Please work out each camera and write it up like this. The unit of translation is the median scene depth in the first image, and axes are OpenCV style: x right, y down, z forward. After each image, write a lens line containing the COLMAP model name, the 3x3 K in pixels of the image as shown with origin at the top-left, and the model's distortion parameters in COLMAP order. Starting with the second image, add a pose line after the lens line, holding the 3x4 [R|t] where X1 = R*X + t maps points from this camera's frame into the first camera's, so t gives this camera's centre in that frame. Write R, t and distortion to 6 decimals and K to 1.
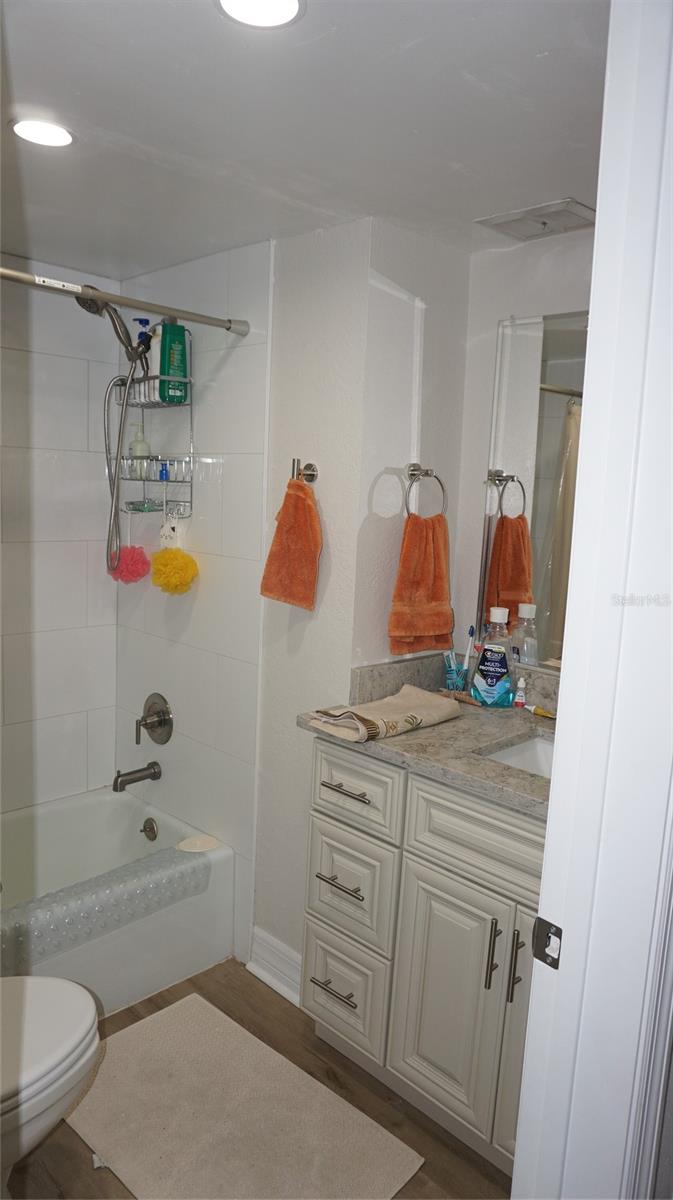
lens RADIAL K [[806.7, 0, 336.7], [0, 806.7, 594.4], [0, 0, 1]] dist [-0.038205, 0.033061]
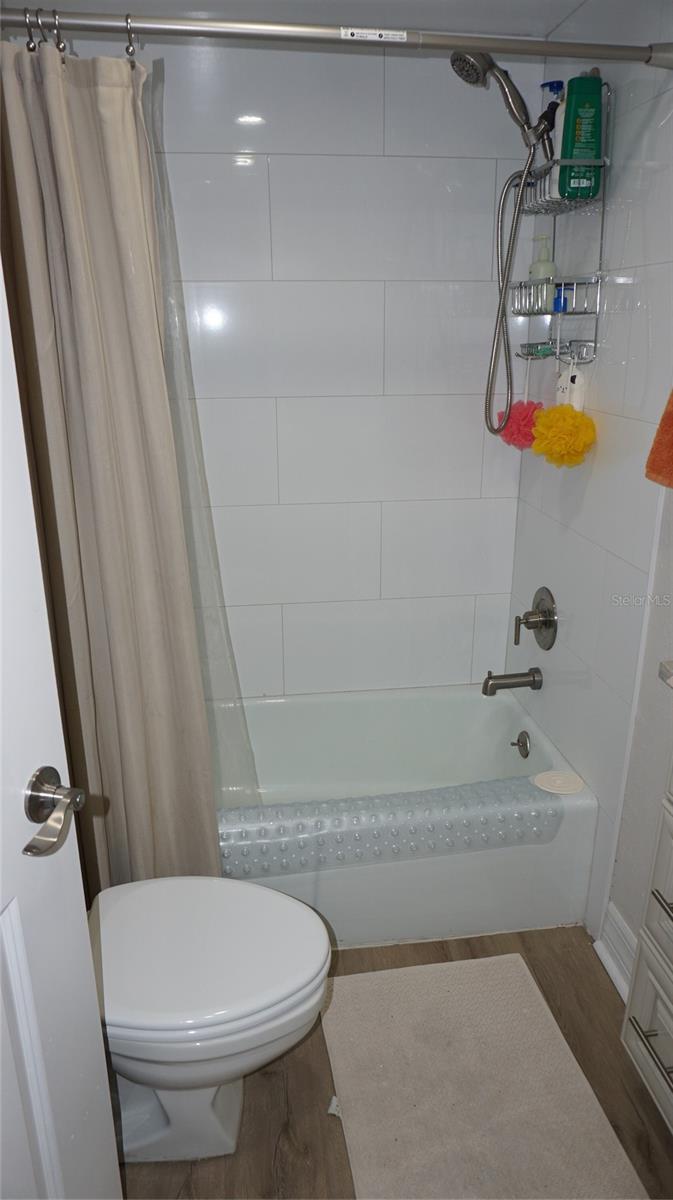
lens RADIAL K [[813.6, 0, 338.4], [0, 813.6, 597.8], [0, 0, 1]] dist [-0.044878, 0.040458]
pose [[0.792554, 0.150742, -0.590877, 0.120214], [-0.044387, 0.980655, 0.190644, -0.017374], [0.608185, -0.124869, 0.783913, 0.289875]]
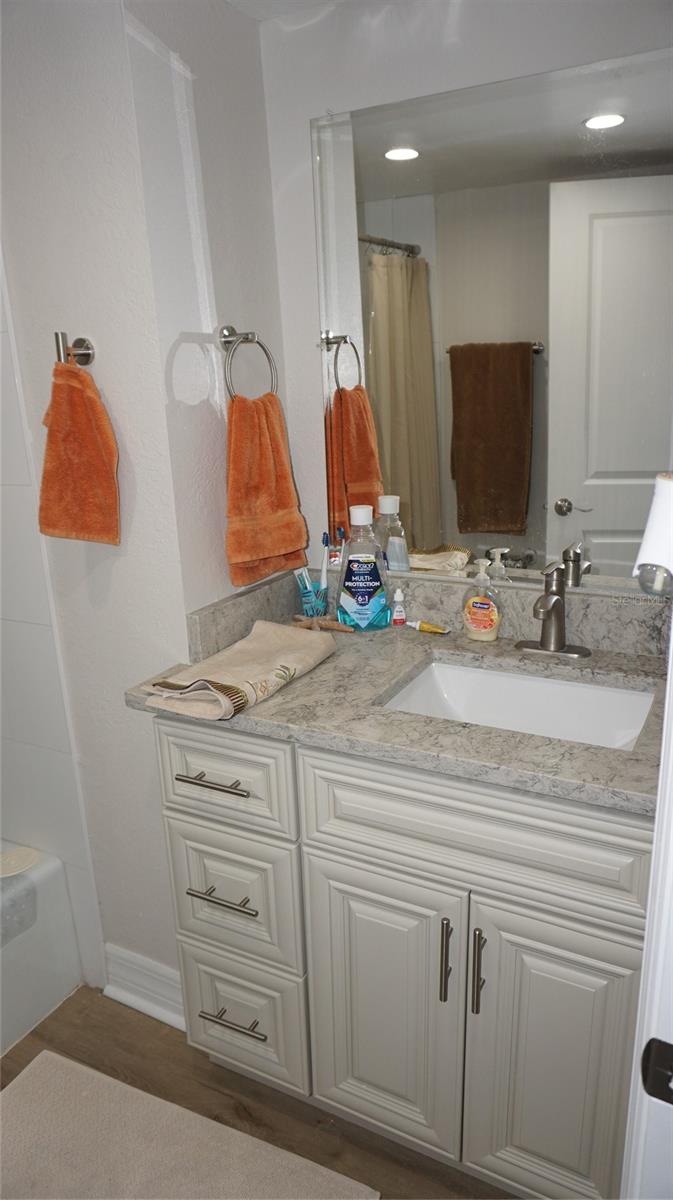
lens RADIAL K [[806.7, 0, 336.7], [0, 806.7, 594.4], [0, 0, 1]] dist [-0.038205, 0.033061]
pose [[0.953480, -0.162137, 0.254141, -0.033249], [0.127333, 0.980759, 0.147982, -0.017675], [-0.273244, -0.108737, 0.955779, 0.239090]]
